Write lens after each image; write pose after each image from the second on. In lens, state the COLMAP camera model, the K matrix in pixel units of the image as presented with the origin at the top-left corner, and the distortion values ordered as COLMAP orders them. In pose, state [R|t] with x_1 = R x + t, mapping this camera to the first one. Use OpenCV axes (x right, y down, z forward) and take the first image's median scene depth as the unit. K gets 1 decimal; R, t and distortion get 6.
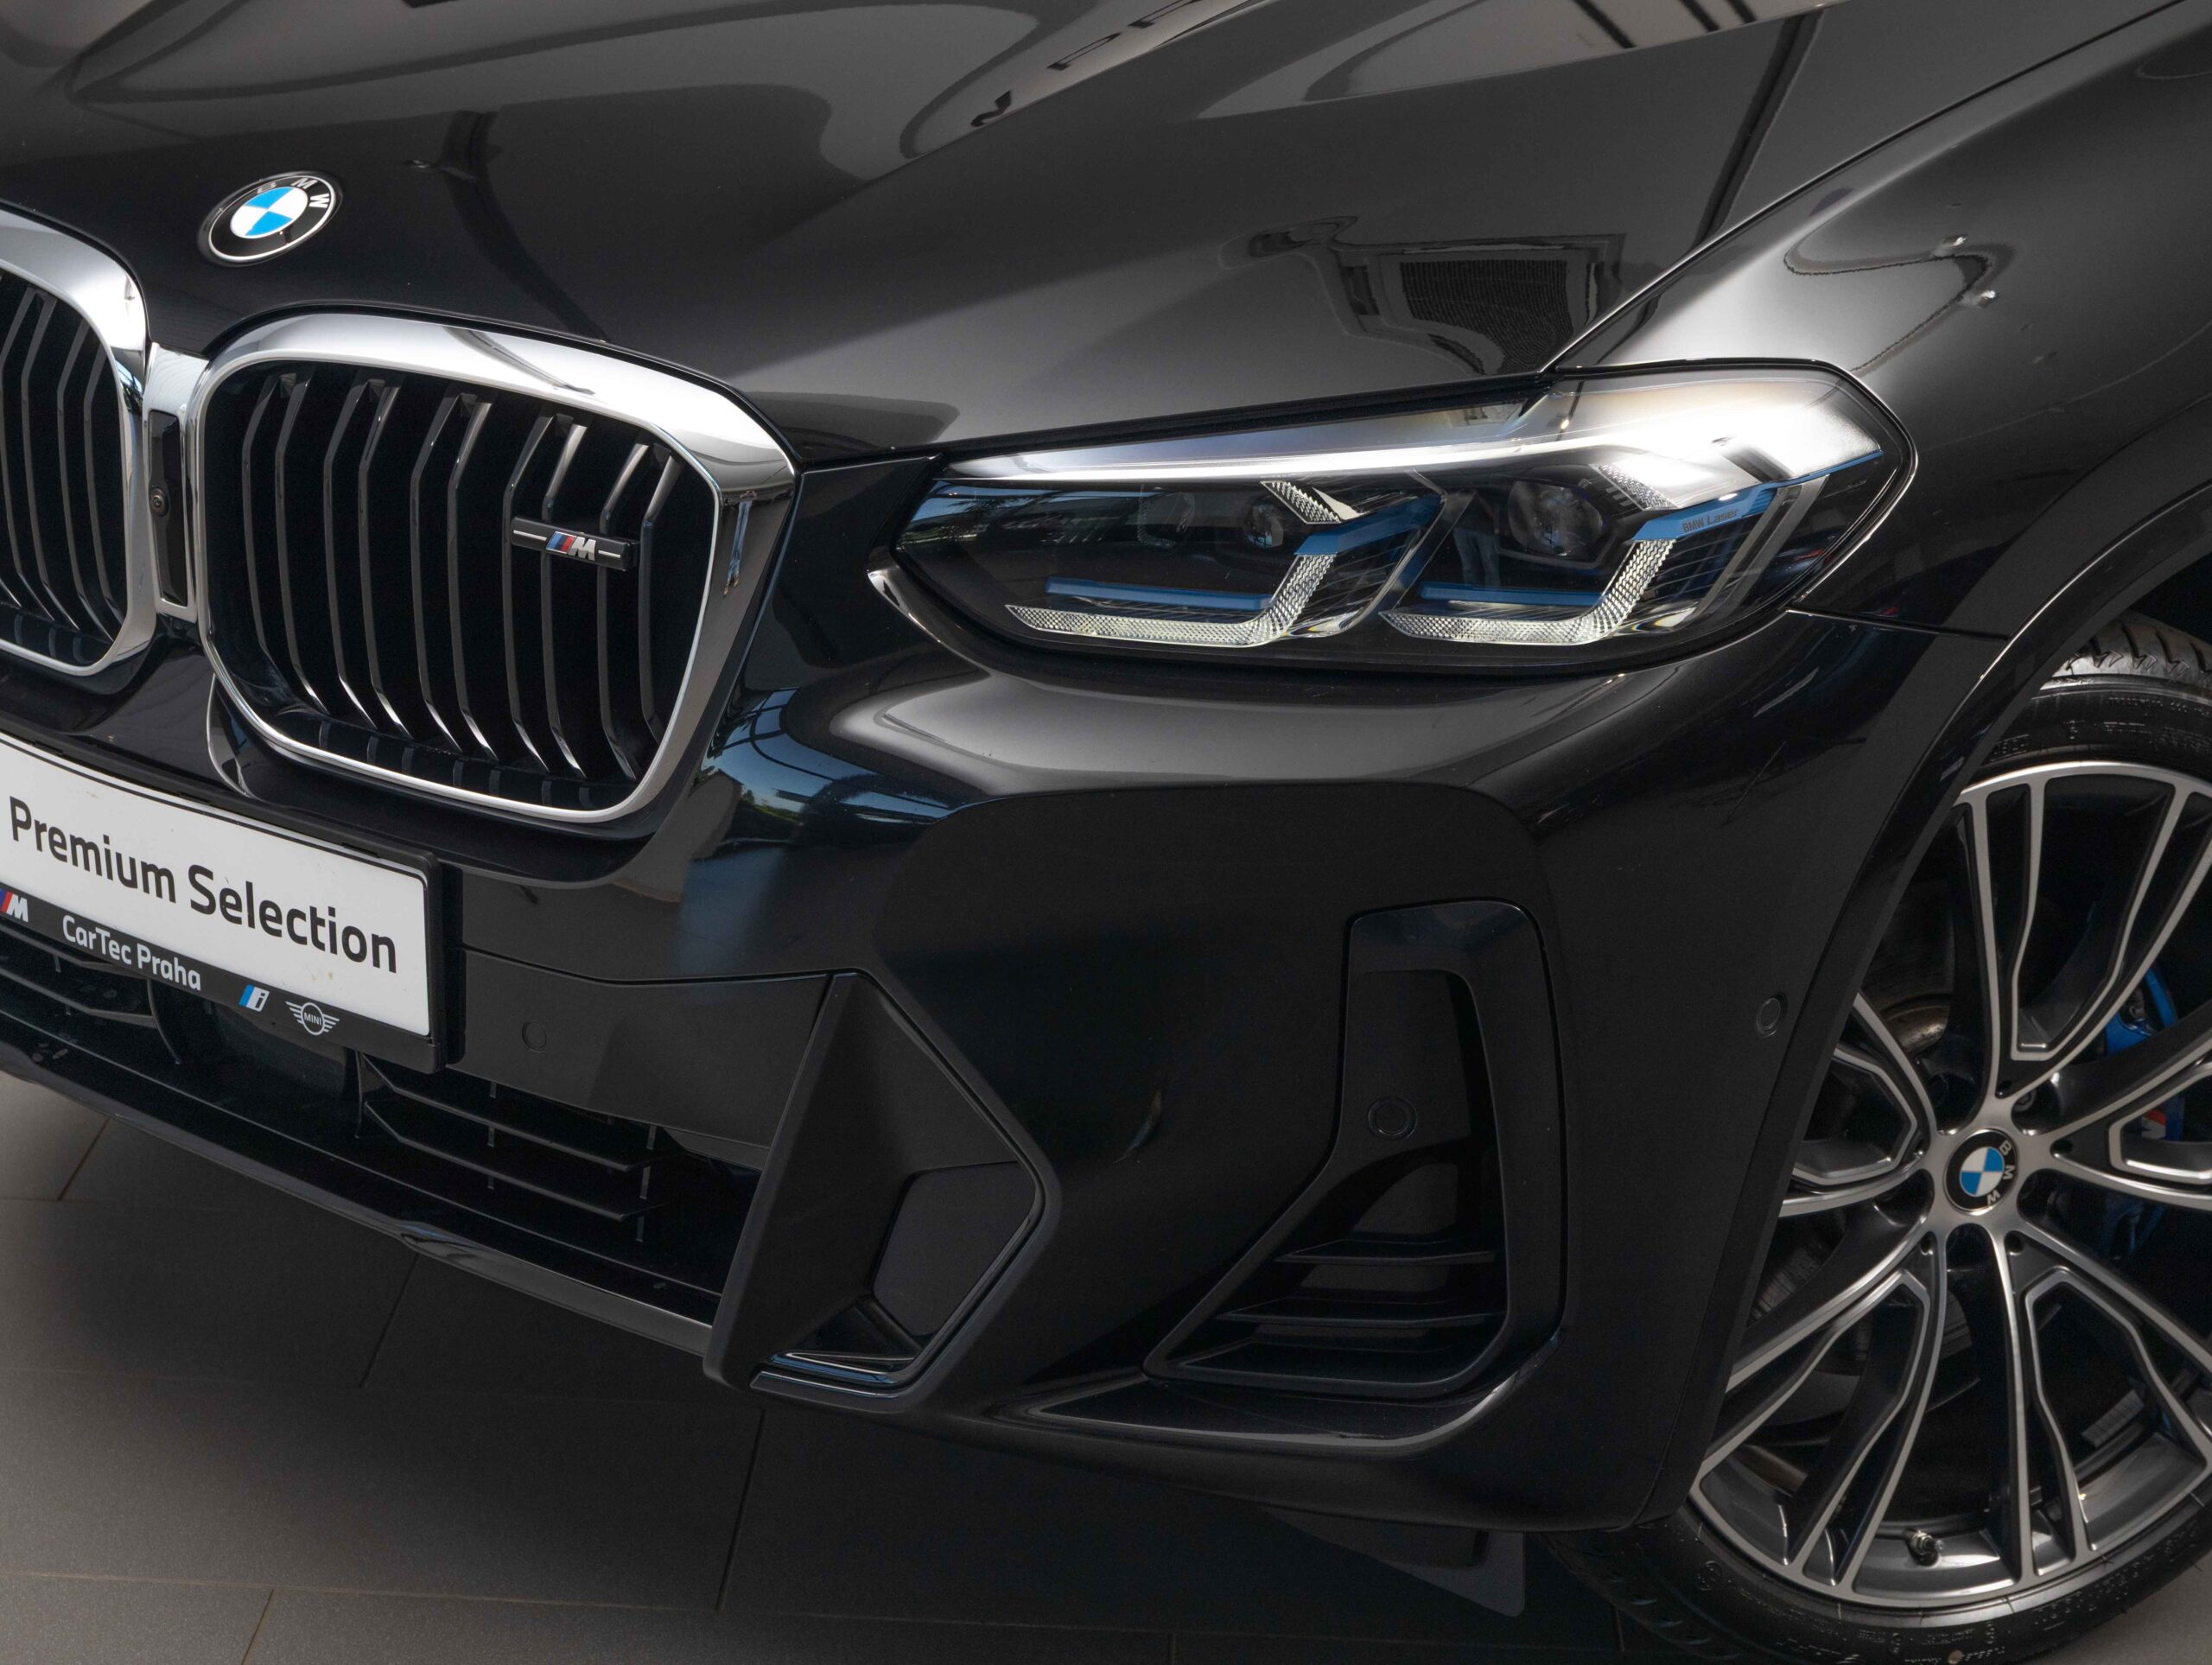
lens RADIAL K [[4061.4, 0, 1125.3], [0, 4061.4, 824.9], [0, 0, 1]] dist [-0.106672, 0.000000]
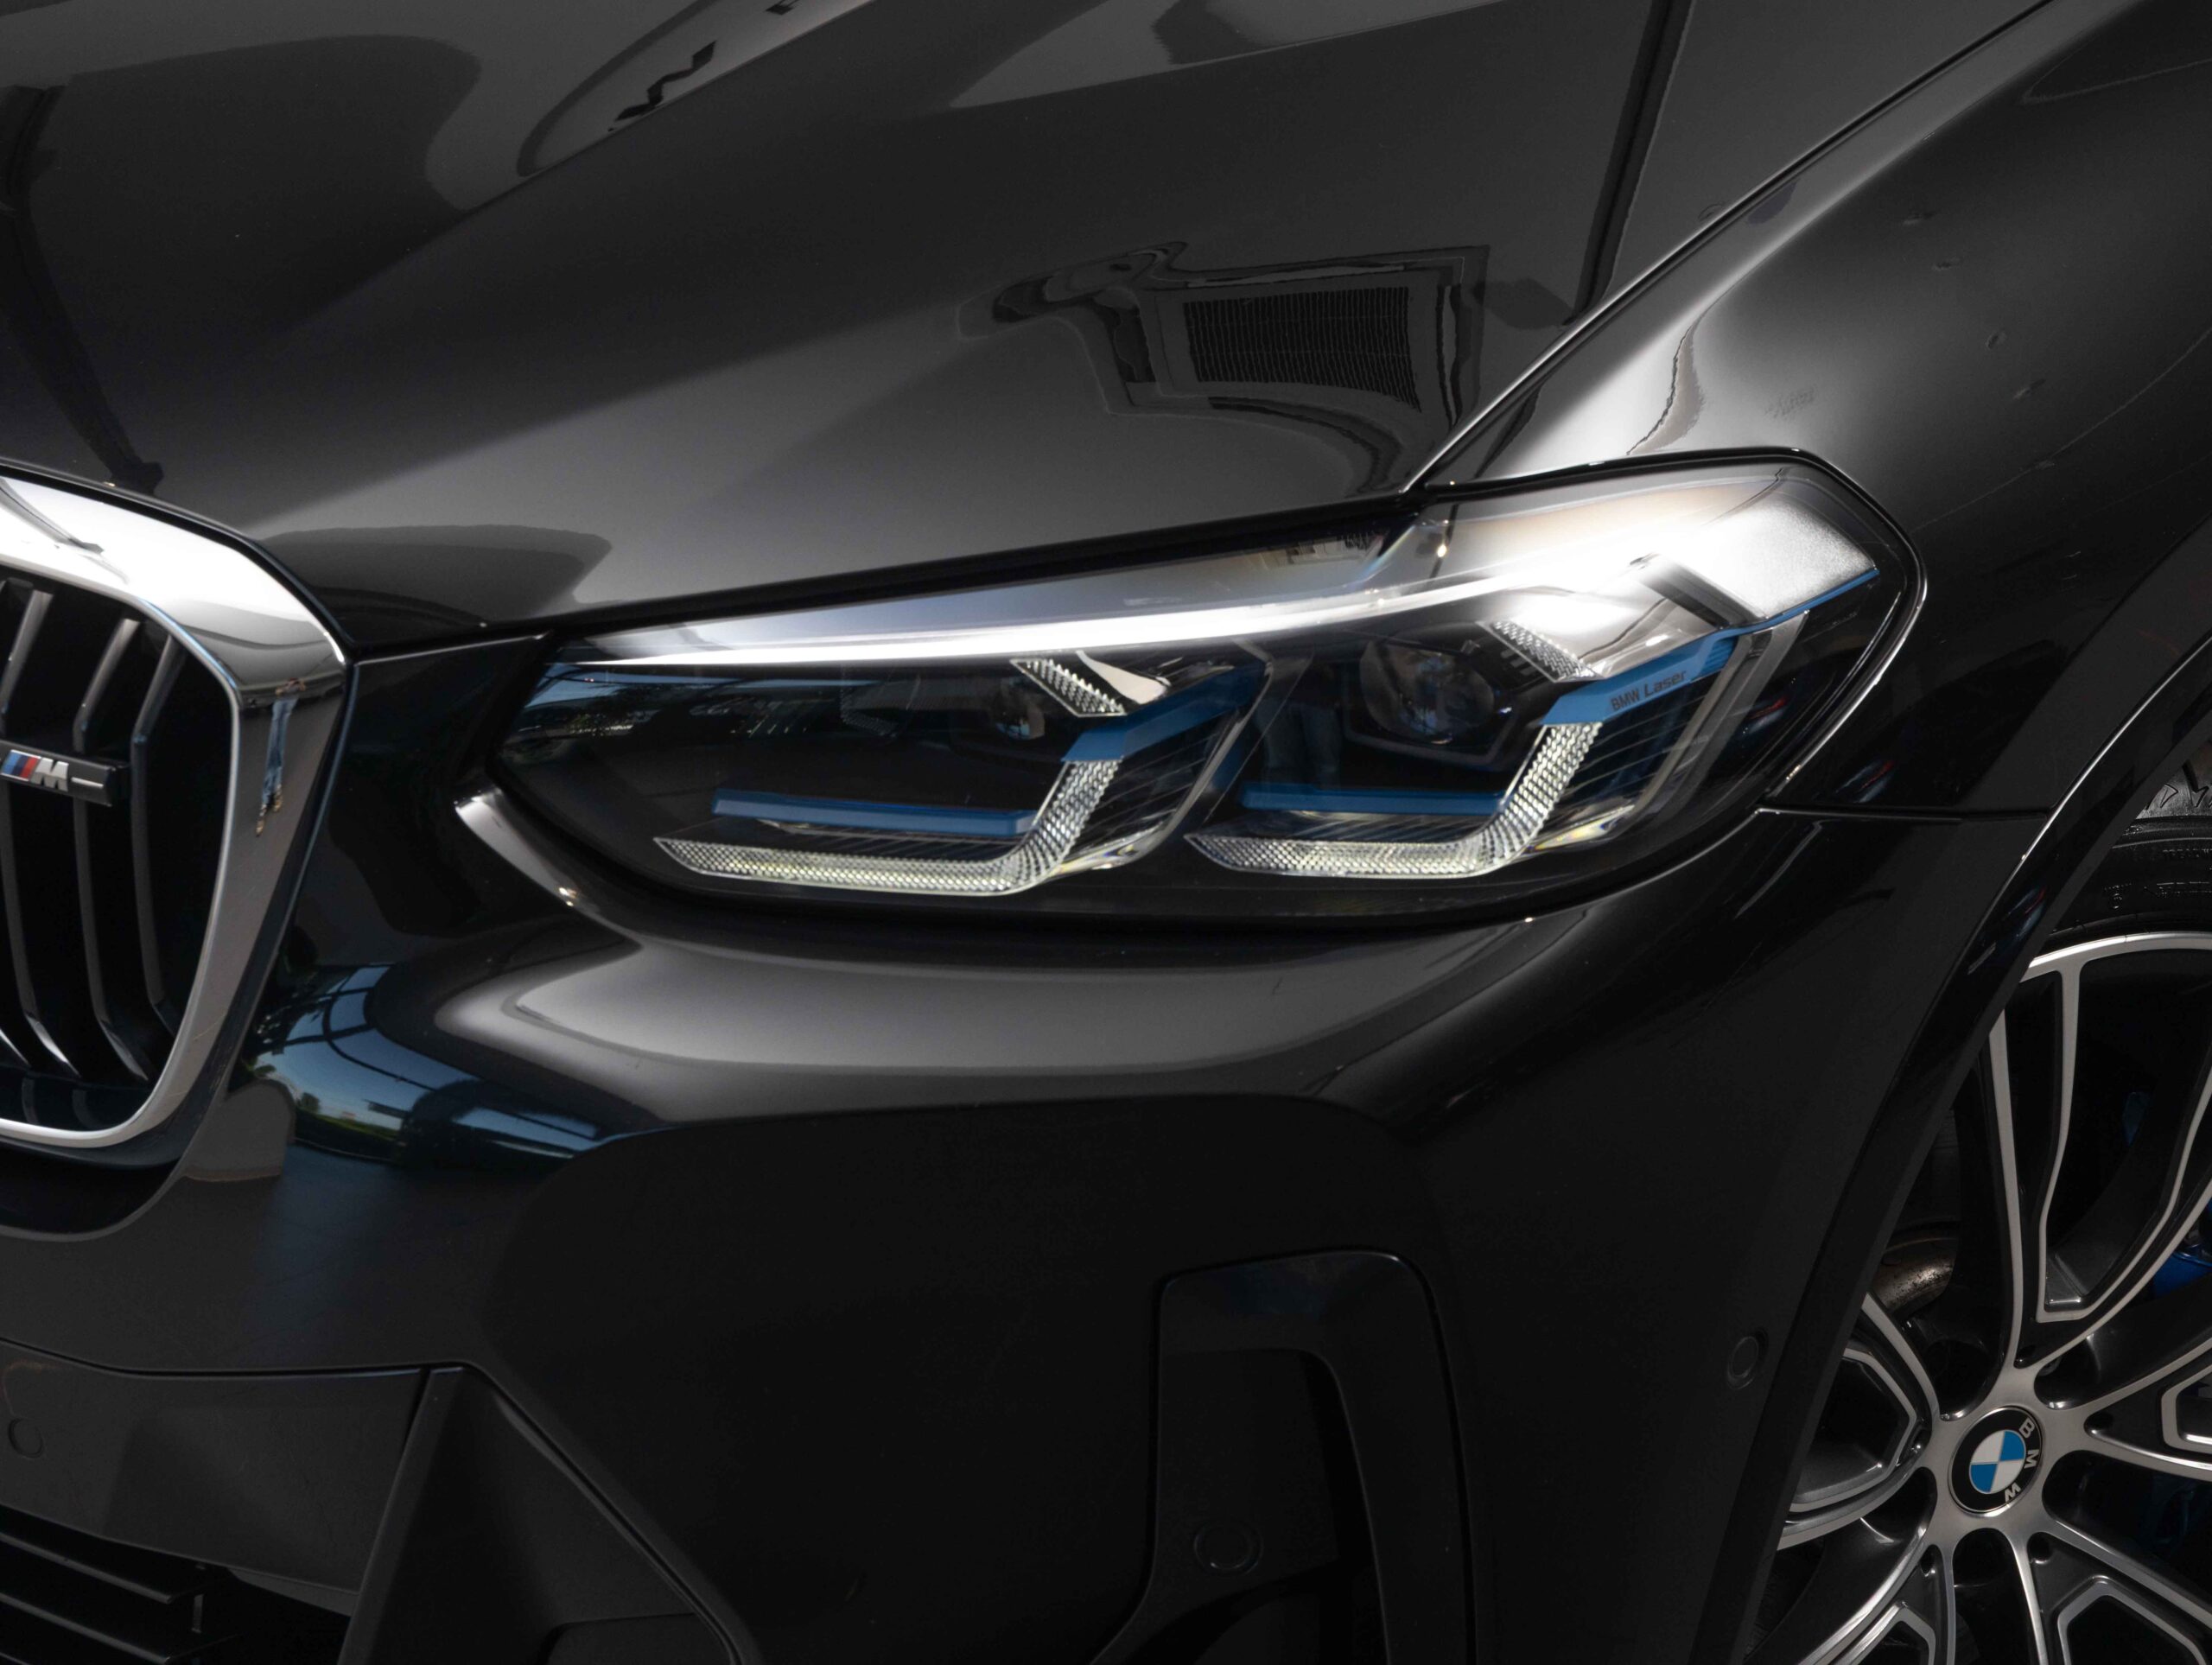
lens RADIAL K [[4572.7, 0, 1088.8], [0, 4572.7, 842.6], [0, 0, 1]] dist [0.014663, 0.000000]
pose [[0.998430, -0.035058, 0.043697, 0.010517], [0.035024, 0.999385, 0.001548, -0.050092], [-0.043724, -0.000015, 0.999044, 0.195359]]
